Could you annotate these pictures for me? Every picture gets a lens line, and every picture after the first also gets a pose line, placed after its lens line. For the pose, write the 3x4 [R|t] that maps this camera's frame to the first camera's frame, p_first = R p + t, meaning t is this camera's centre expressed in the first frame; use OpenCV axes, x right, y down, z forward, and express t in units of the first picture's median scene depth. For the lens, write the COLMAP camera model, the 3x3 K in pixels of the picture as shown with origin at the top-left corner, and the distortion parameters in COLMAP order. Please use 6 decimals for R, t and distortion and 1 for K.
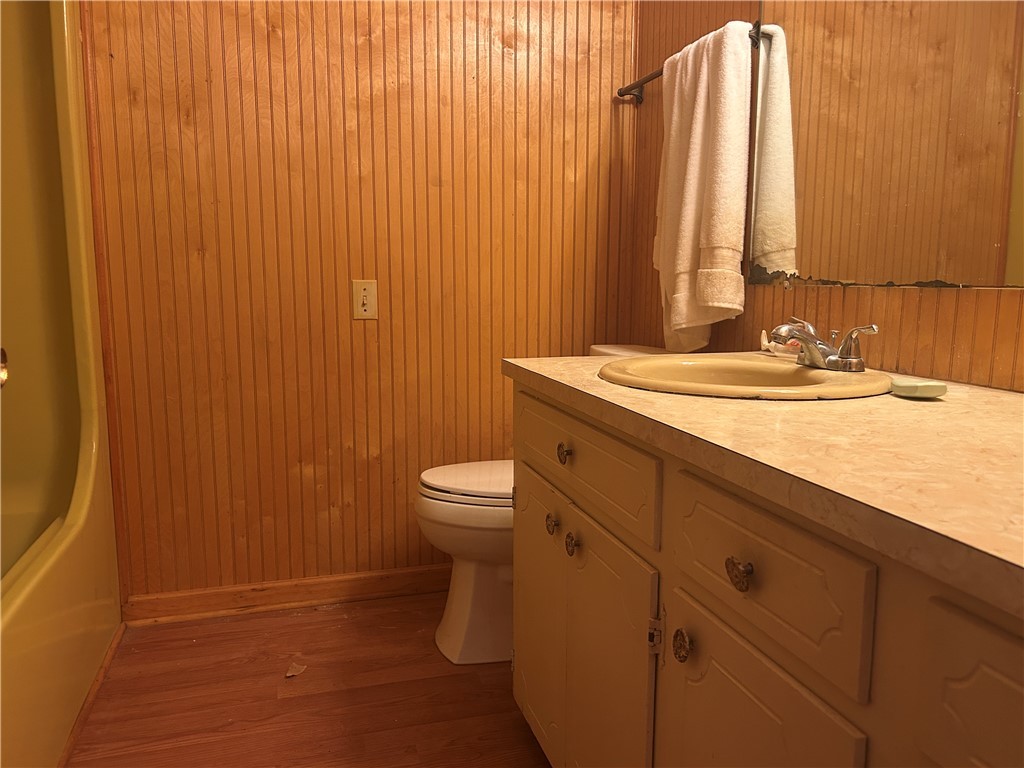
lens RADIAL K [[757.2, 0, 511.0], [0, 757.2, 388.0], [0, 0, 1]] dist [0.023957, -0.028622]
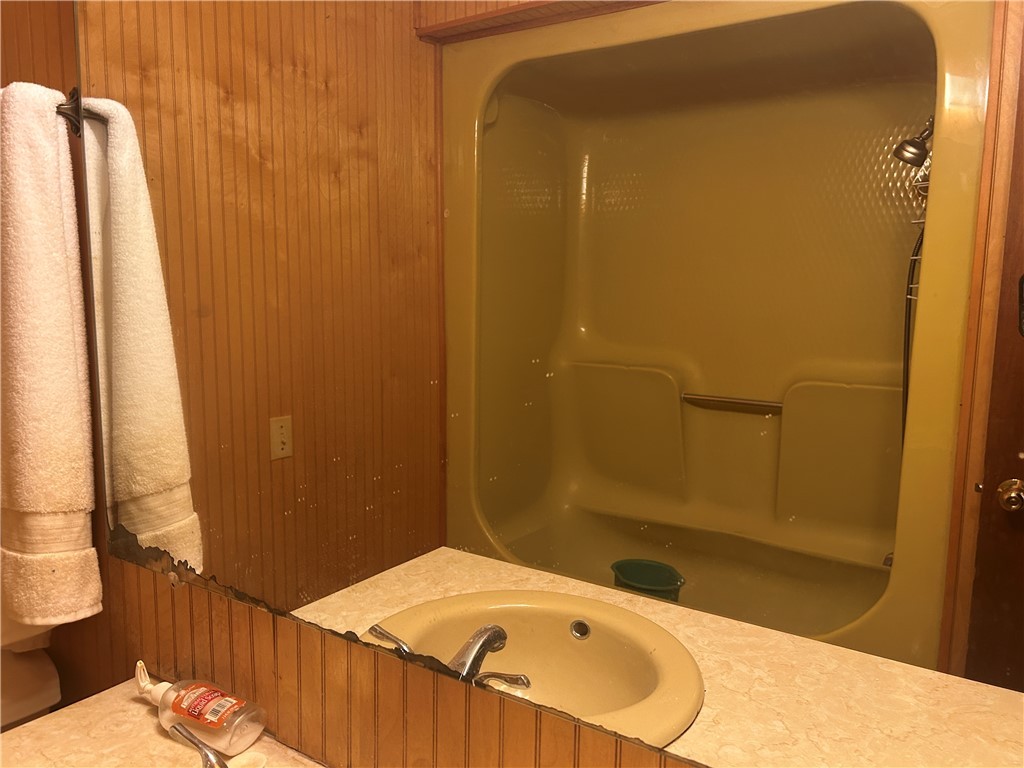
lens RADIAL K [[757.2, 0, 515.2], [0, 757.2, 383.2], [0, 0, 1]] dist [0.023957, -0.028622]
pose [[0.761446, -0.077303, 0.643602, 0.138951], [0.086345, 0.996112, 0.017488, -0.178897], [-0.642452, 0.042255, 0.765160, 0.275890]]
